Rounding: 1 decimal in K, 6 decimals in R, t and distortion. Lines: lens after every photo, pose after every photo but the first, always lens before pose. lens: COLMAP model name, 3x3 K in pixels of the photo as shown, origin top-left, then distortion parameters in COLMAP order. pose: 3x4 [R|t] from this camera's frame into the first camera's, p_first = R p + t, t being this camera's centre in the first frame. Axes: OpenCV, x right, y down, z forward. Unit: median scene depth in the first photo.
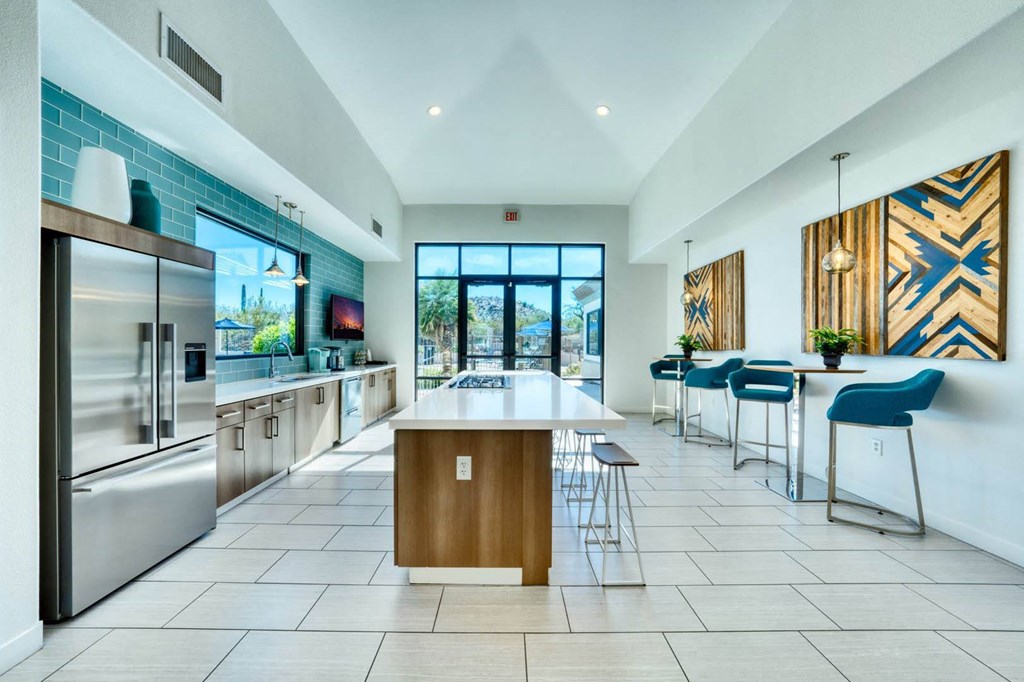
lens RADIAL K [[379.7, 0, 511.7], [0, 379.7, 338.2], [0, 0, 1]] dist [-0.003558, -0.000101]
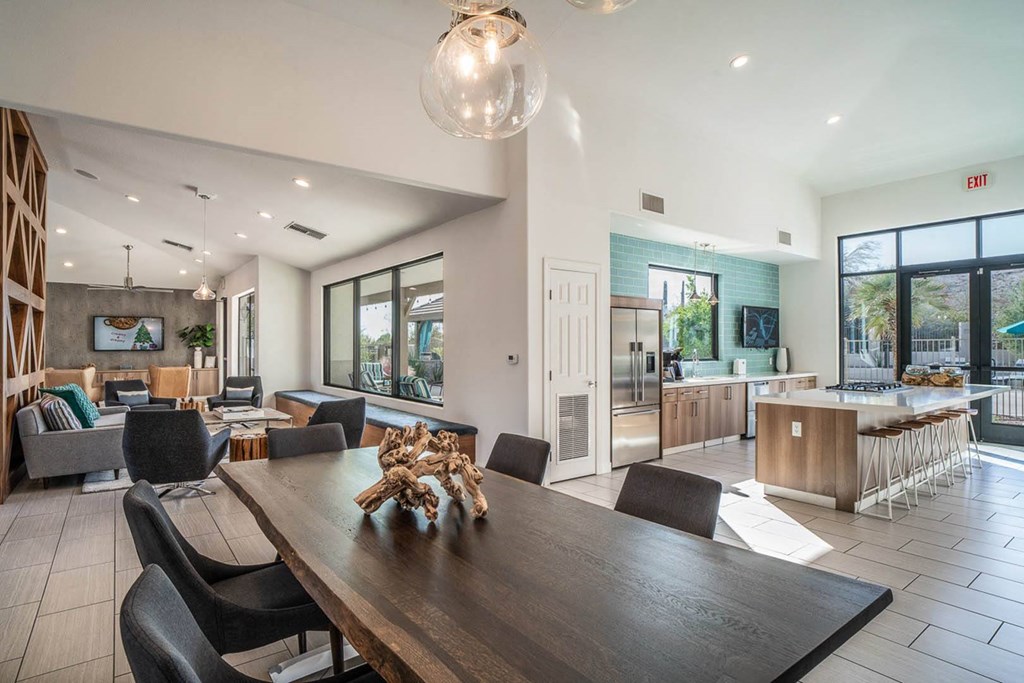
lens RADIAL K [[521.6, 0, 508.7], [0, 521.6, 339.9], [0, 0, 1]] dist [-0.015641, 0.001542]
pose [[0.612079, -0.016740, -0.790619, 0.292299], [0.013888, 0.999849, -0.010418, -0.012313], [0.790674, -0.004603, 0.612220, -0.443953]]
